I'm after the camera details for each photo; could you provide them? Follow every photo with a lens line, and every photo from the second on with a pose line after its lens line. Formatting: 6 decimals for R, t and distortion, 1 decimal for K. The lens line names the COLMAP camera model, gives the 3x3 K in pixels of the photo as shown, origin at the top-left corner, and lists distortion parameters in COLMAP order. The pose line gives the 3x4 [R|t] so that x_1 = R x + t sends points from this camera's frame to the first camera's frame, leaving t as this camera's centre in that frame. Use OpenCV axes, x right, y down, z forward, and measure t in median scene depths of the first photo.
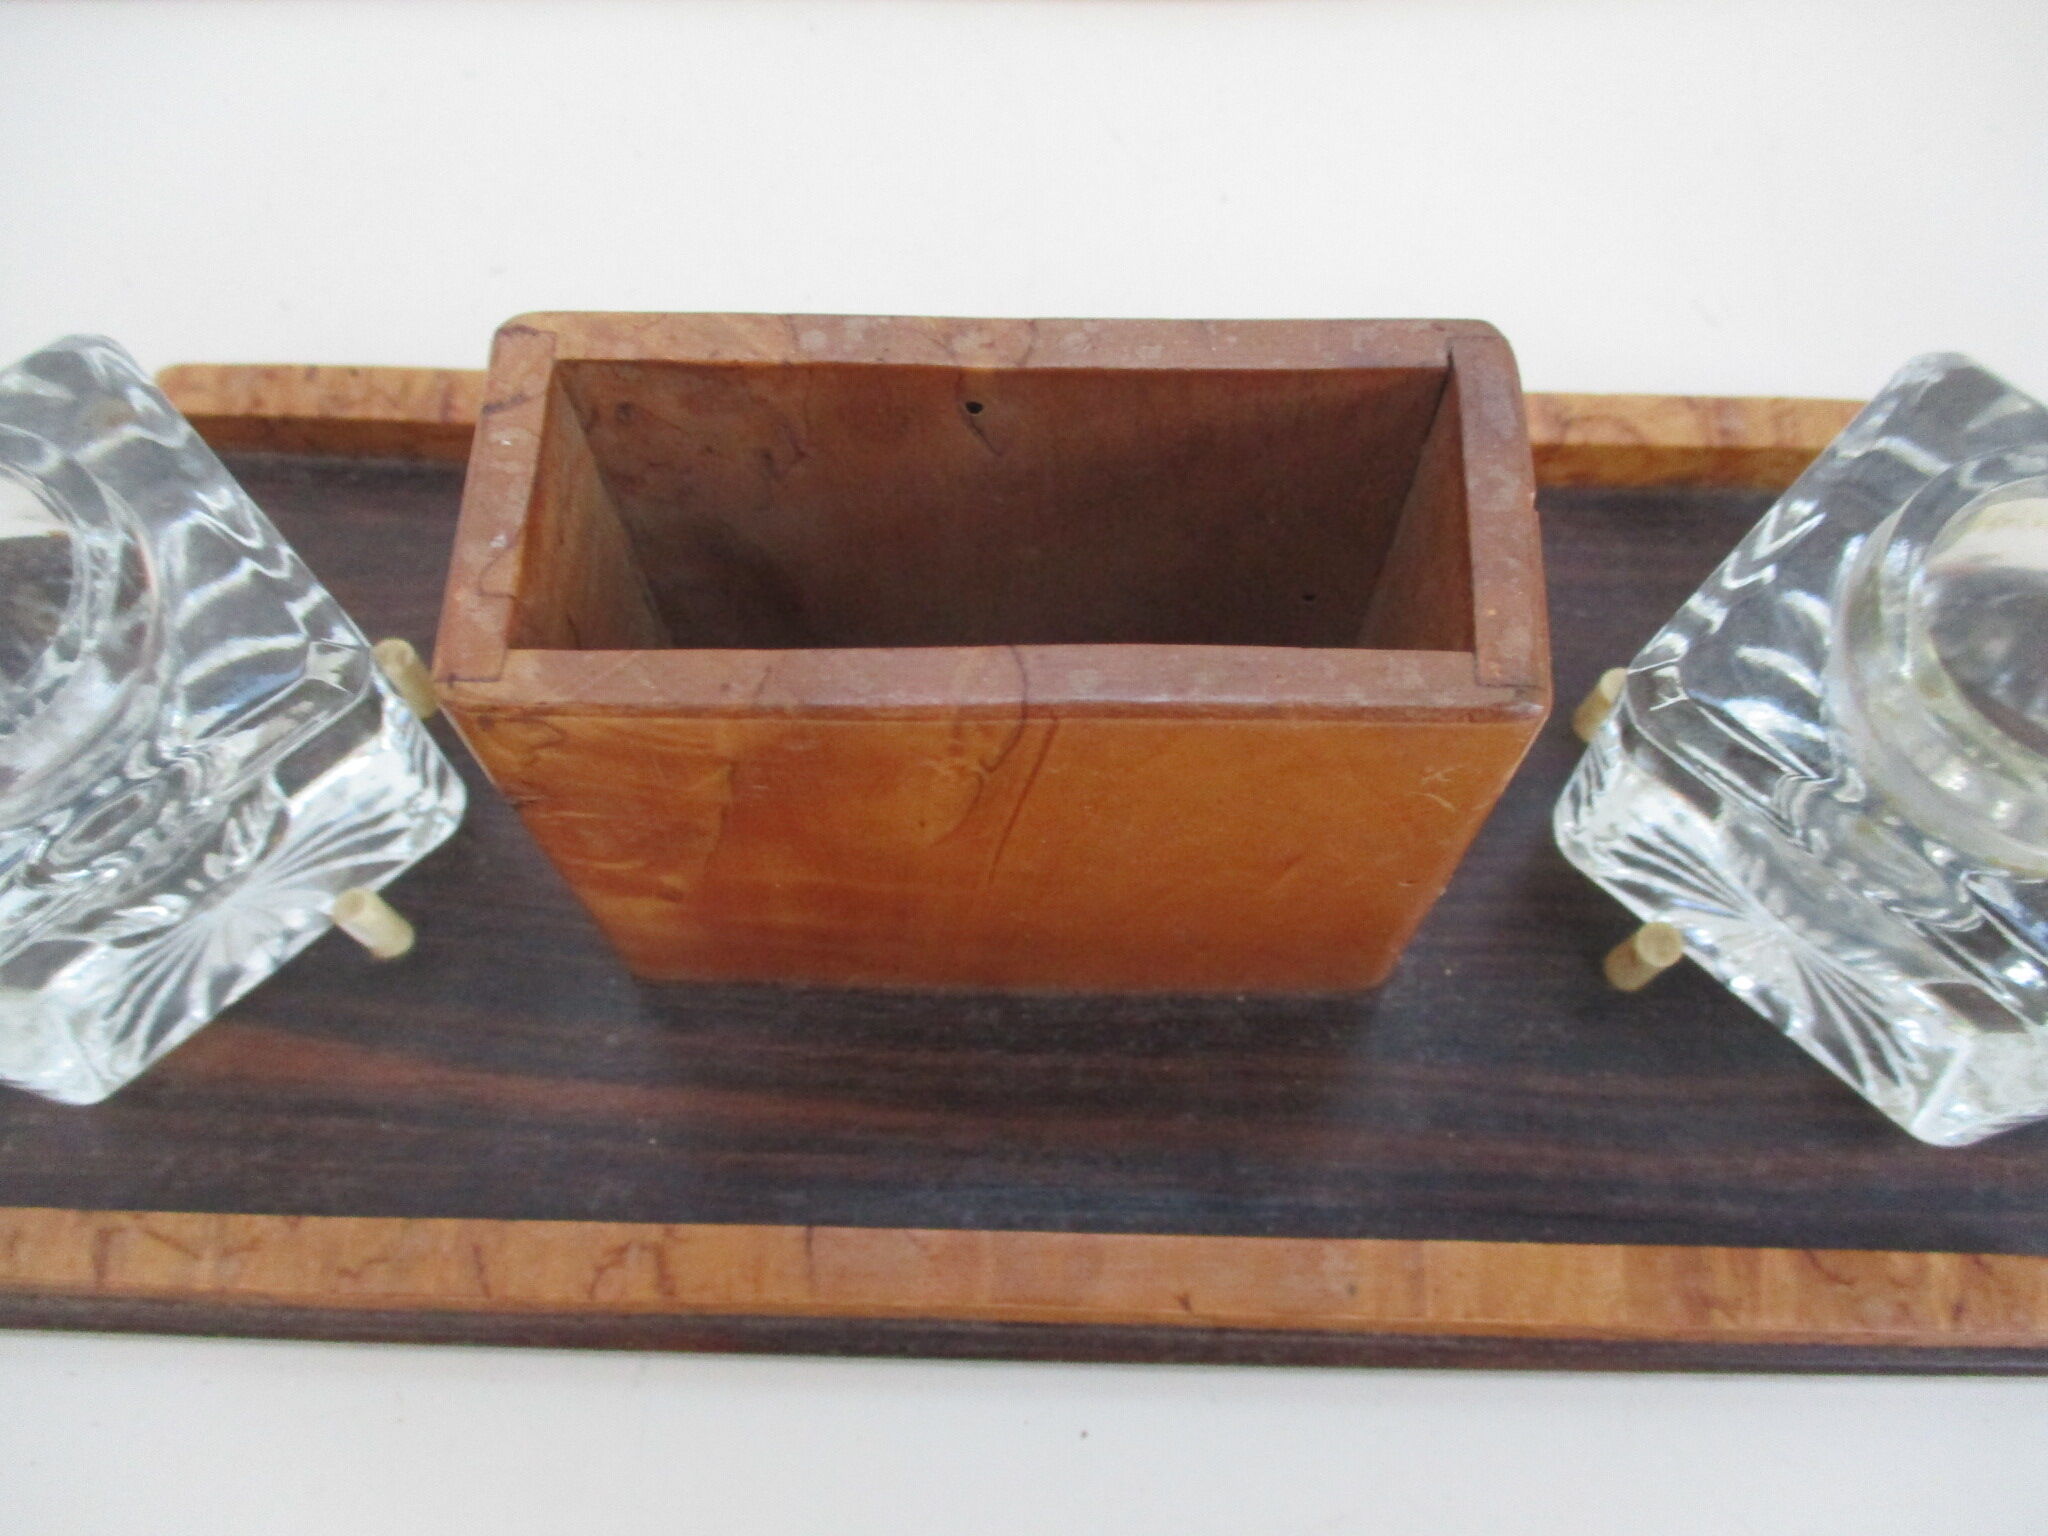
lens RADIAL K [[1773.9, 0, 1018.7], [0, 1773.9, 770.1], [0, 0, 1]] dist [-0.006586, -0.038877]
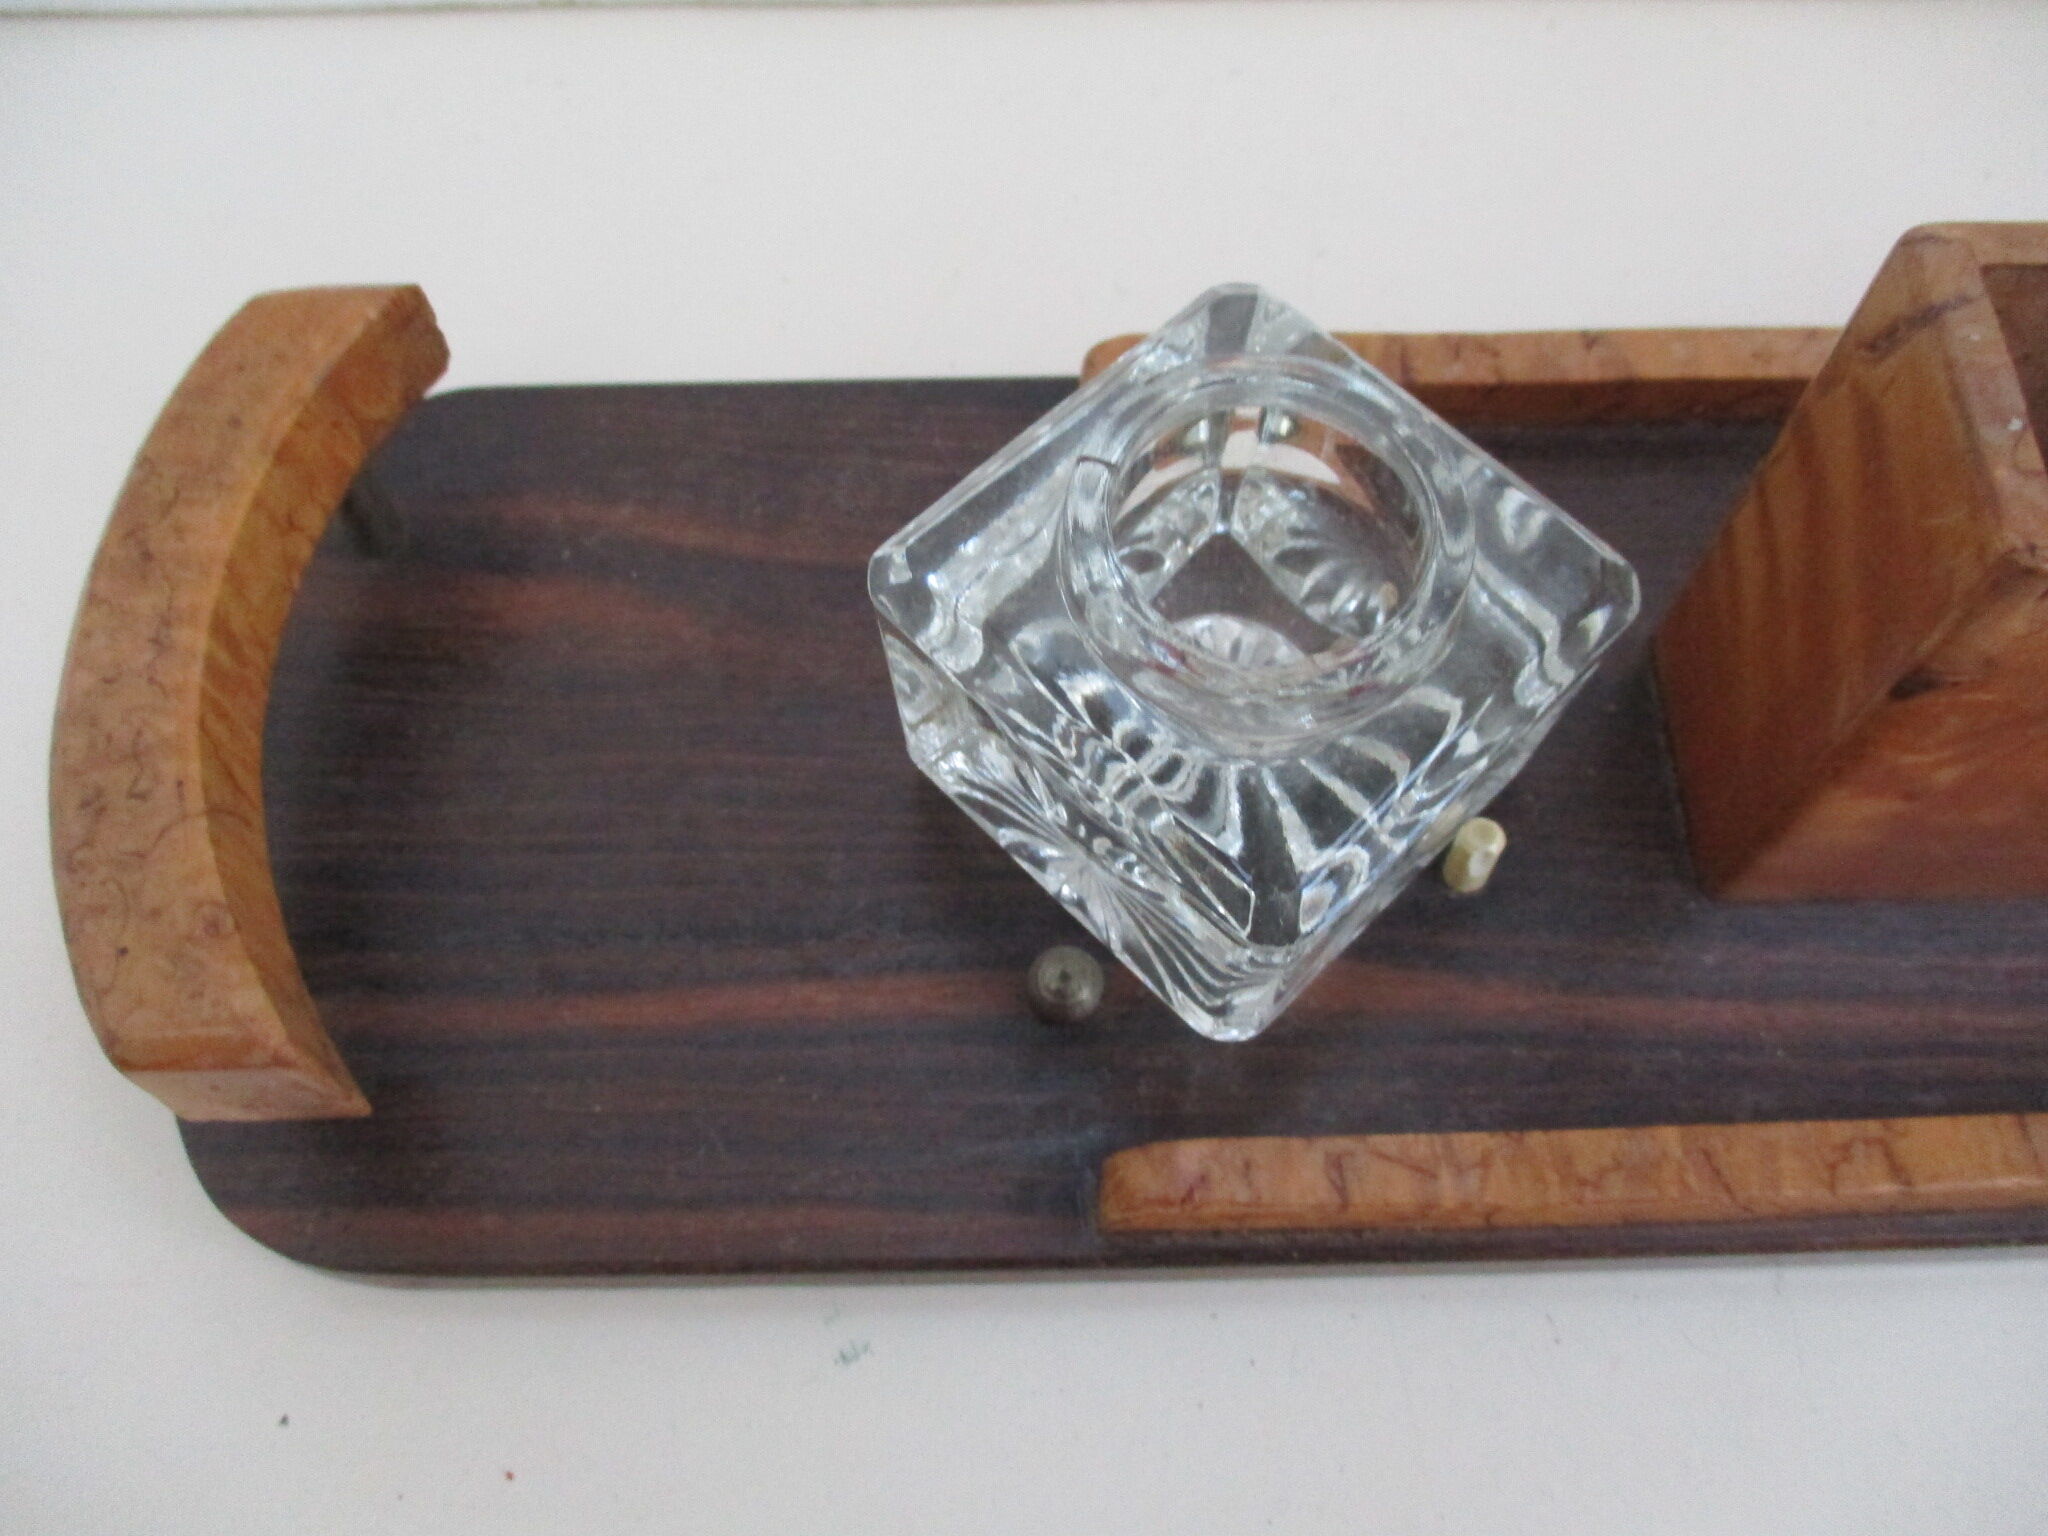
lens RADIAL K [[1773.9, 0, 1025.1], [0, 1773.9, 762.2], [0, 0, 1]] dist [-0.006586, -0.038877]
pose [[0.998495, -0.035020, 0.042200, -0.686859], [0.036915, 0.998304, -0.045012, 0.071773], [-0.040552, 0.046502, 0.998095, -0.013388]]
